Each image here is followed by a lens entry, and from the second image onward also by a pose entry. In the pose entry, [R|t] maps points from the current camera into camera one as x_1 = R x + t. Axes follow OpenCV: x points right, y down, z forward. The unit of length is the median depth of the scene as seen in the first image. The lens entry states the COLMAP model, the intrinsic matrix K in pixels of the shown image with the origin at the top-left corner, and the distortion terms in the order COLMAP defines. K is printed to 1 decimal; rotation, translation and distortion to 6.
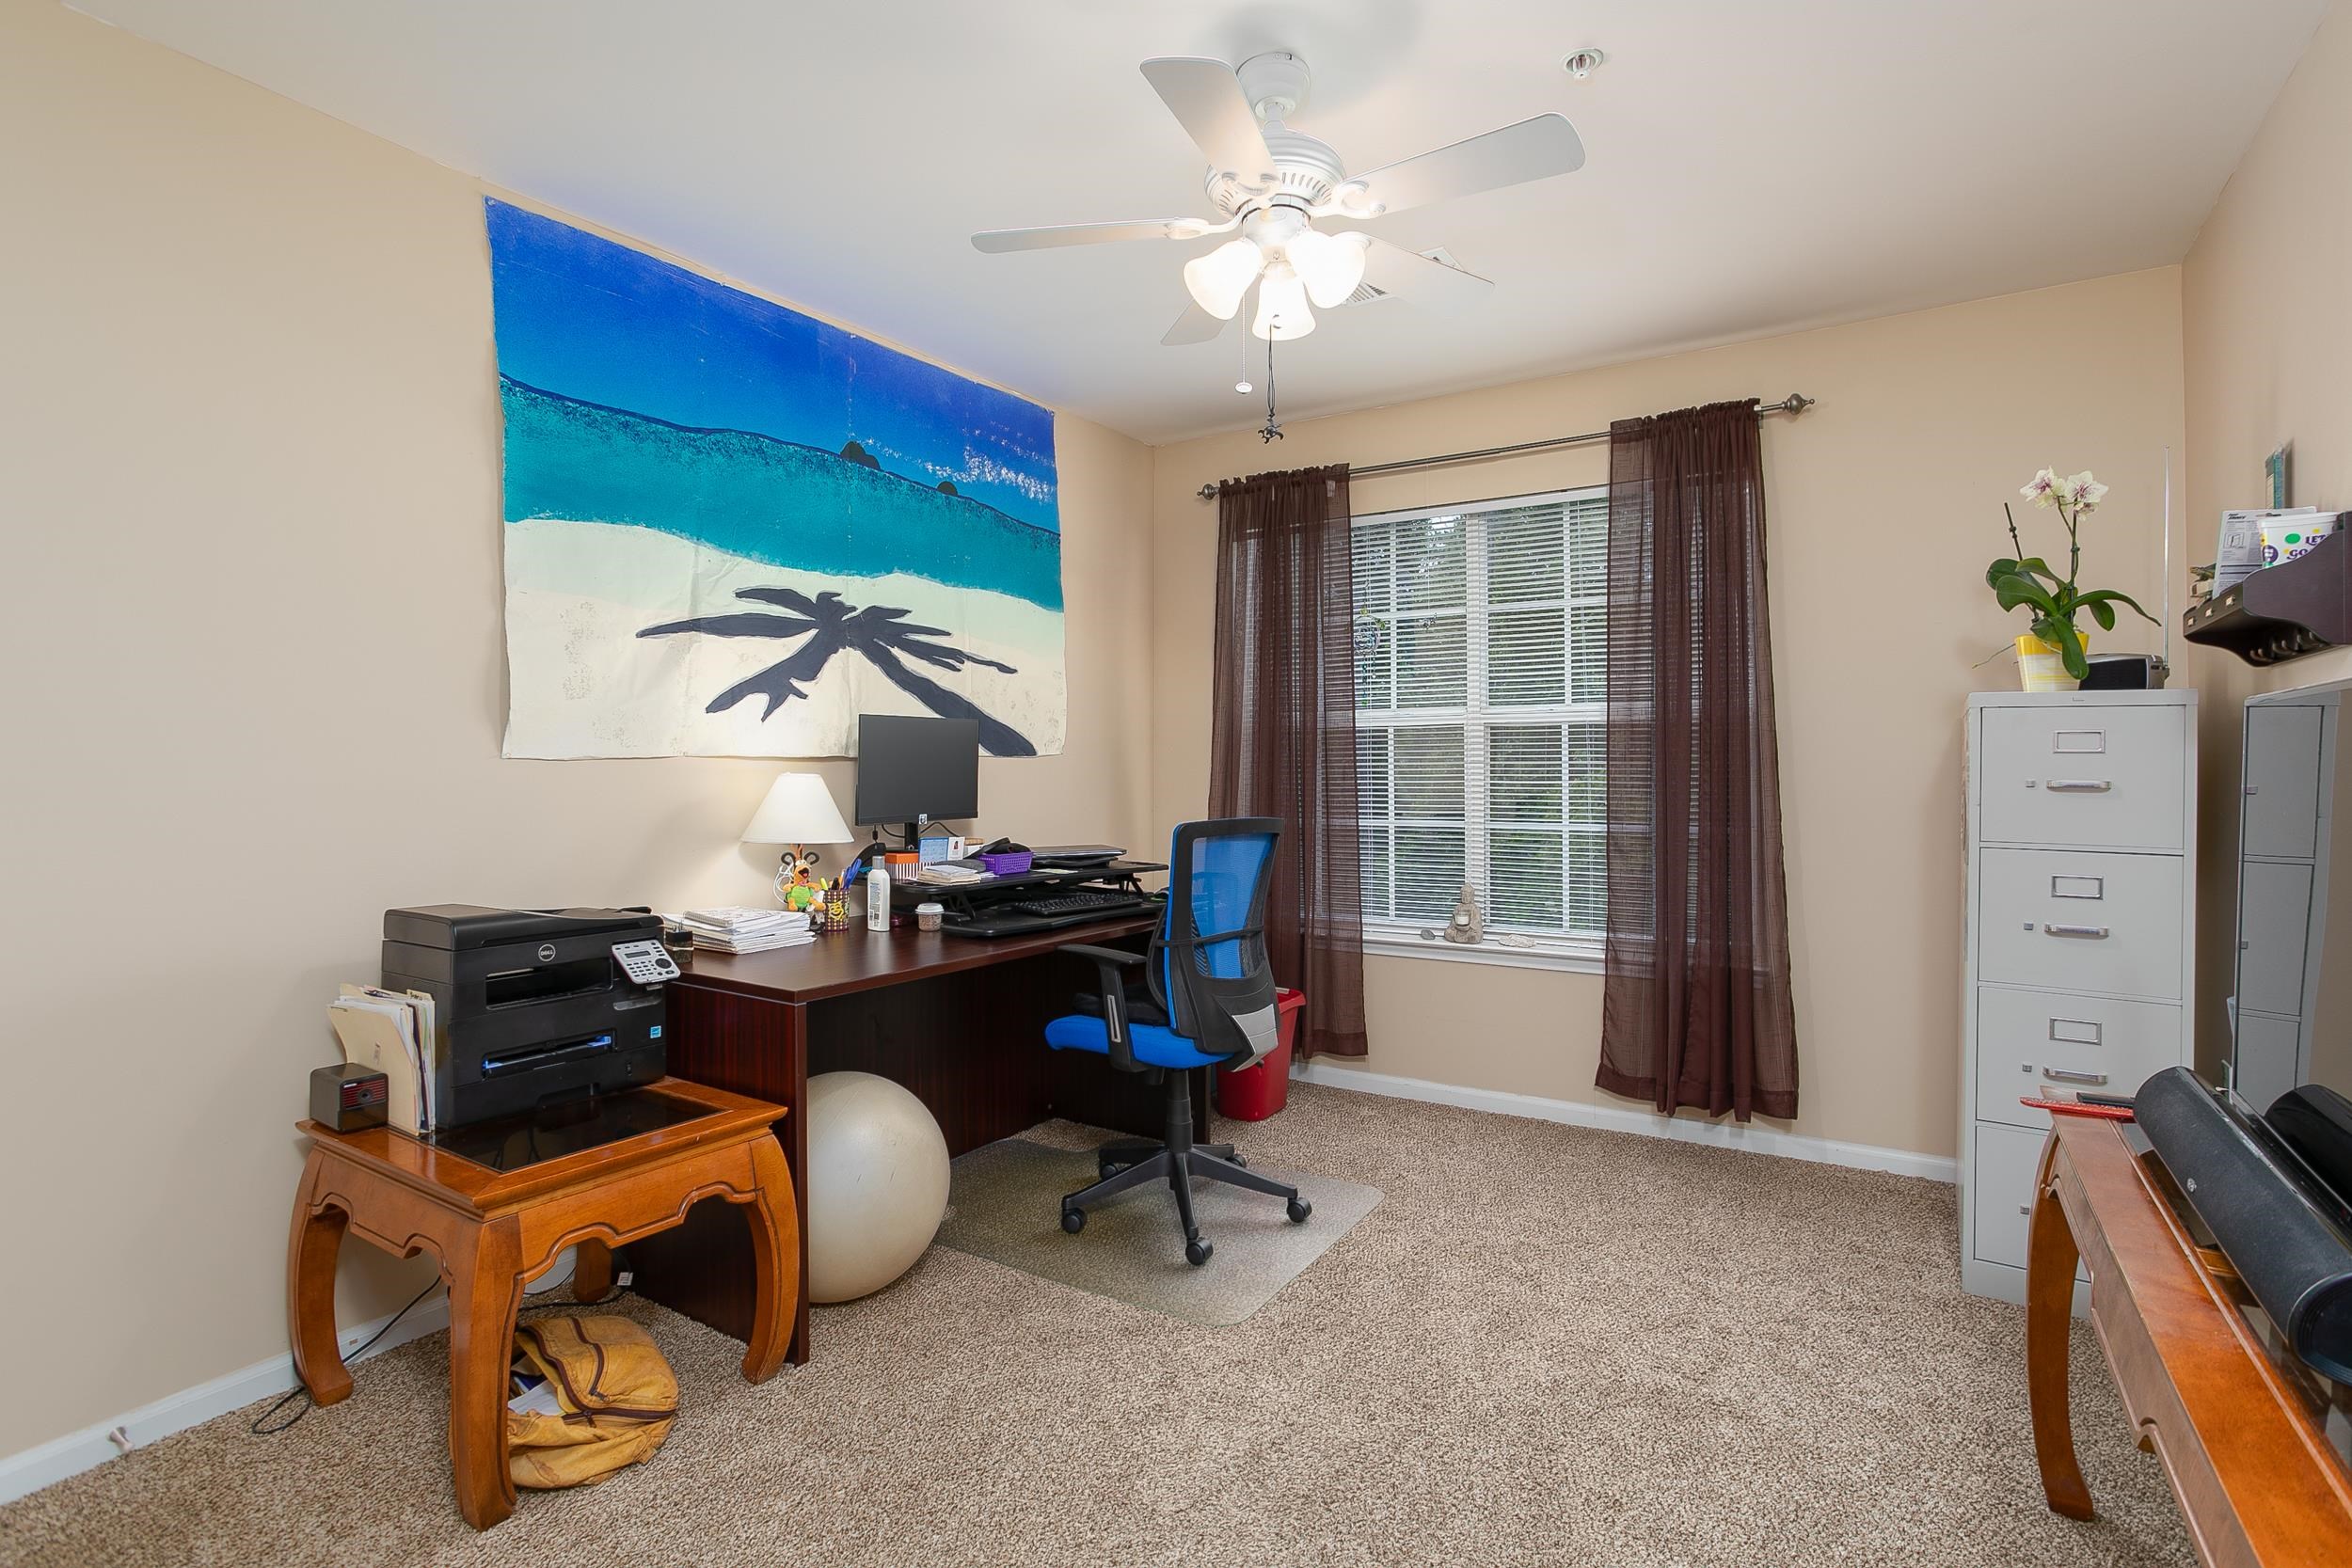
lens RADIAL K [[1159.5, 0, 1212.9], [0, 1159.5, 765.5], [0, 0, 1]] dist [-0.050428, 0.034169]
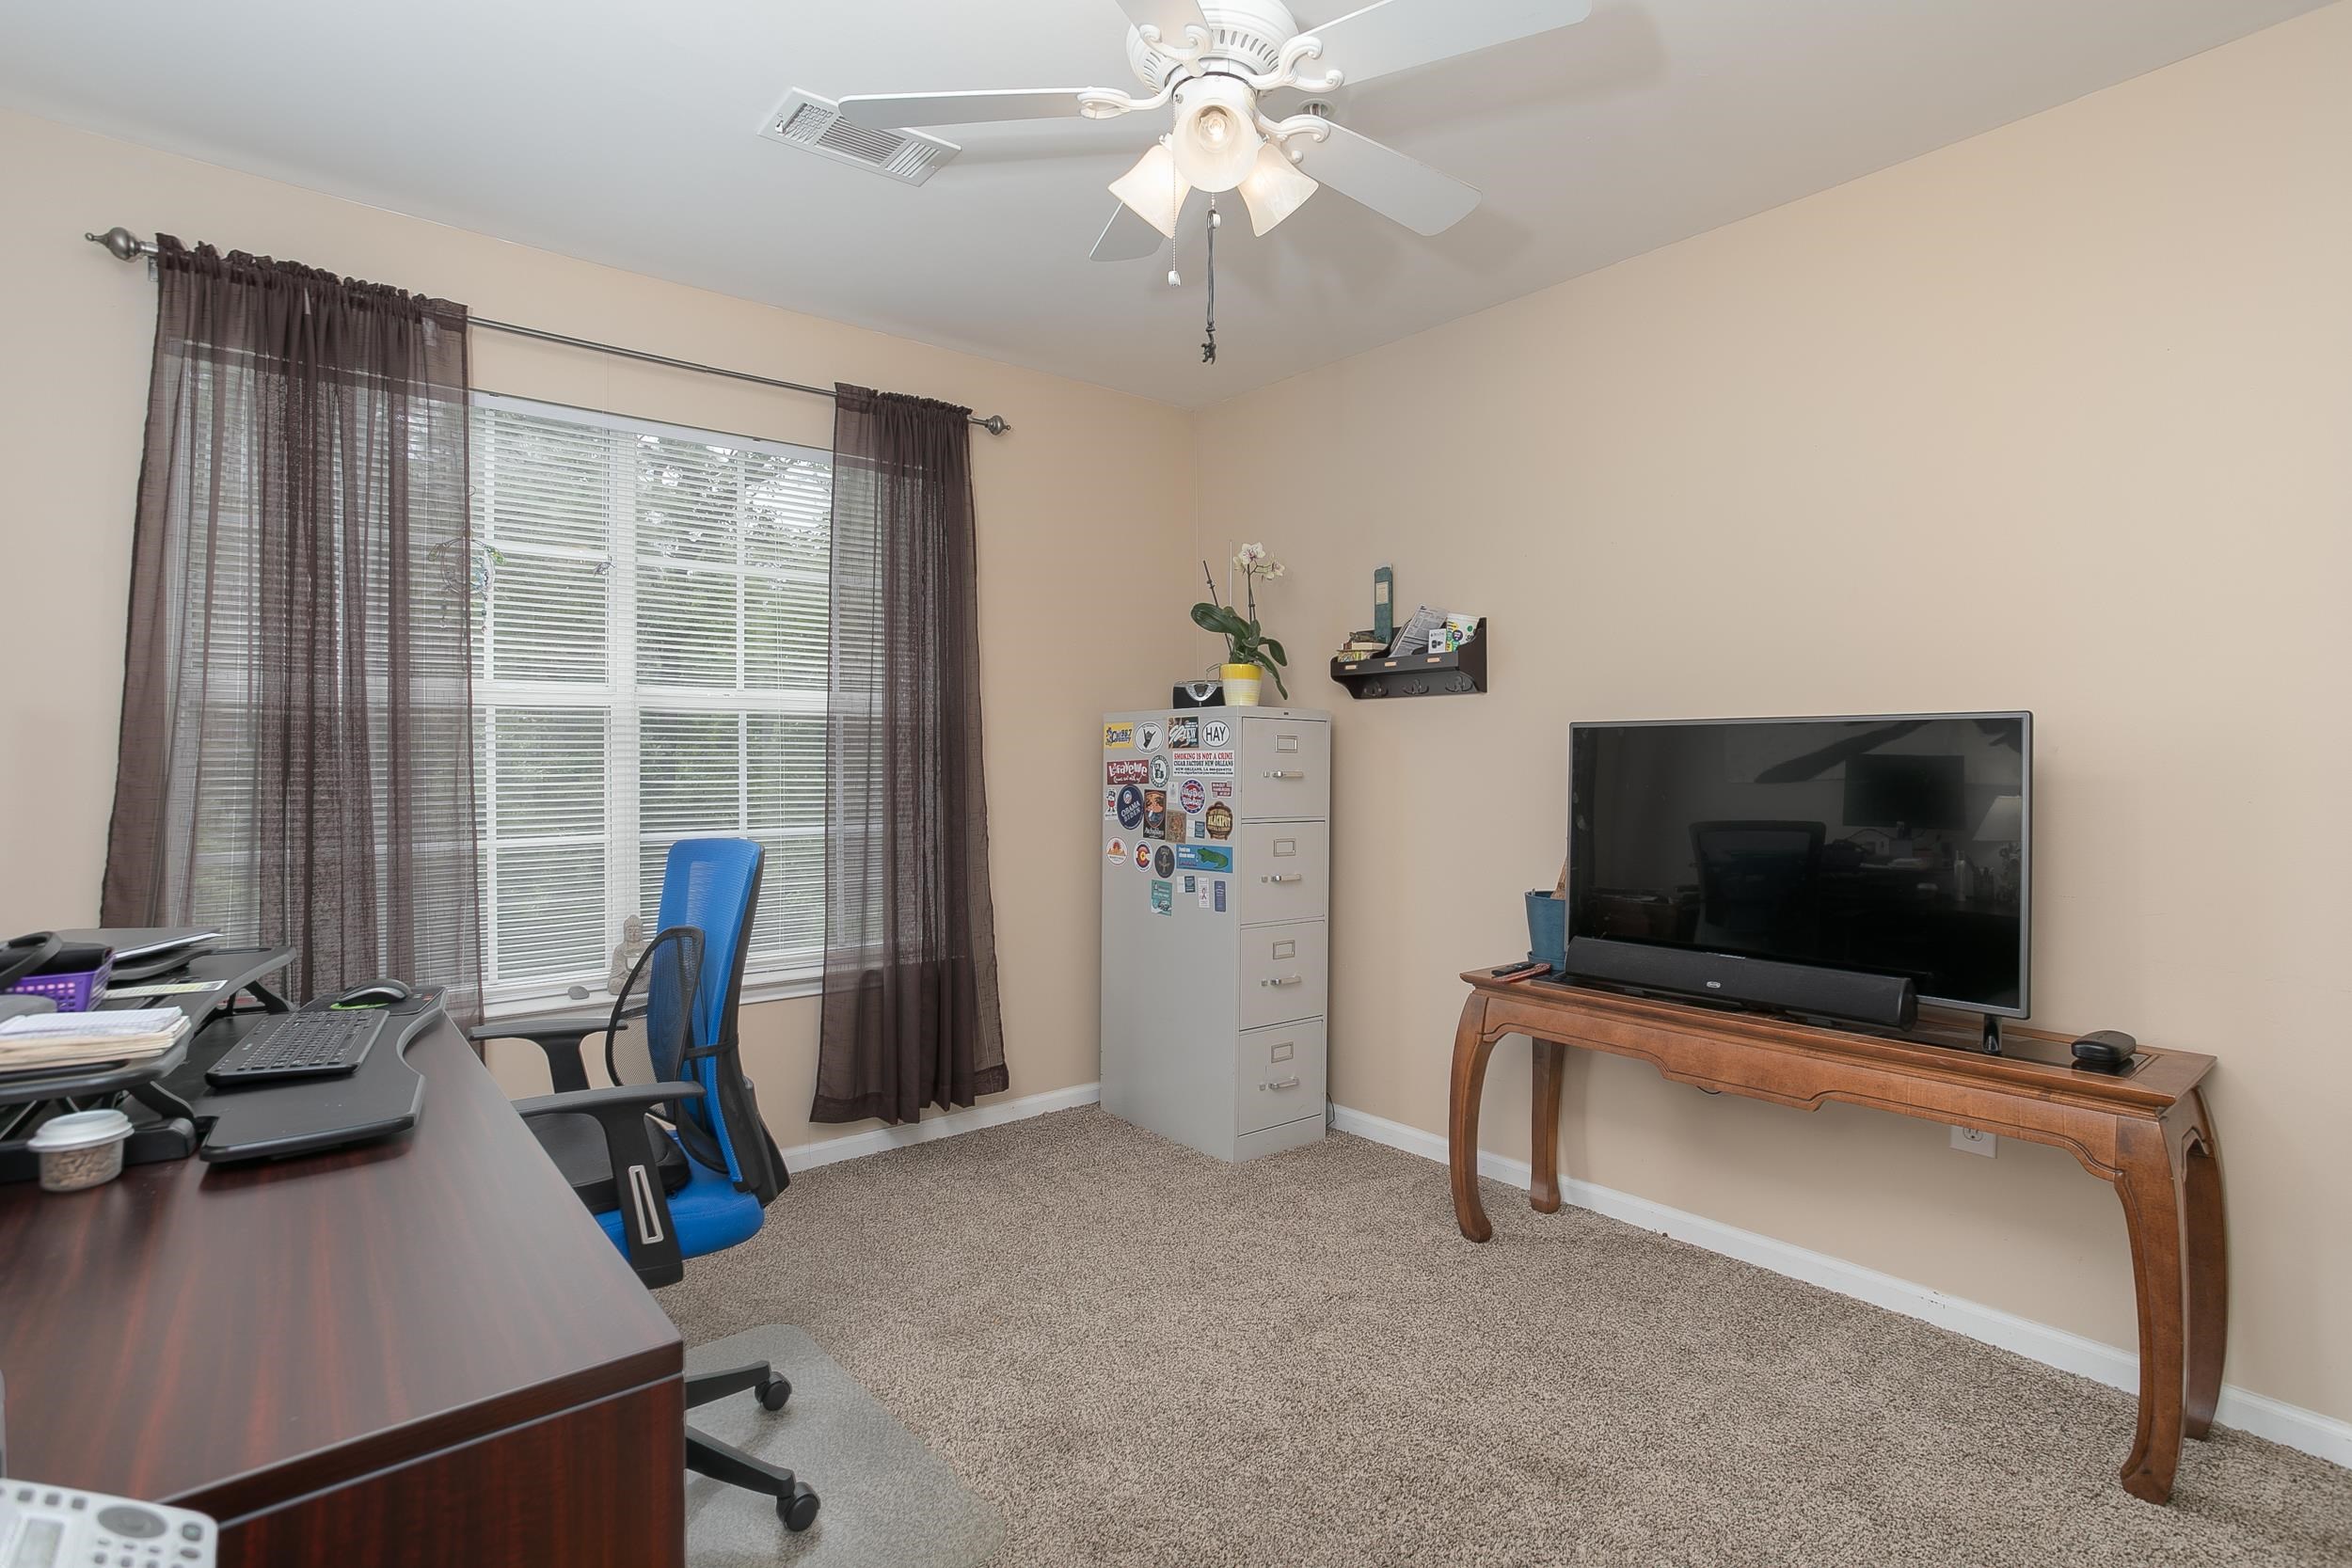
lens RADIAL K [[1159.5, 0, 1212.9], [0, 1159.5, 765.5], [0, 0, 1]] dist [-0.050428, 0.034169]
pose [[0.298099, -0.004025, 0.954527, -0.461637], [0.001475, 0.999992, 0.003756, 0.000600], [-0.954534, 0.000288, 0.298102, 0.478445]]
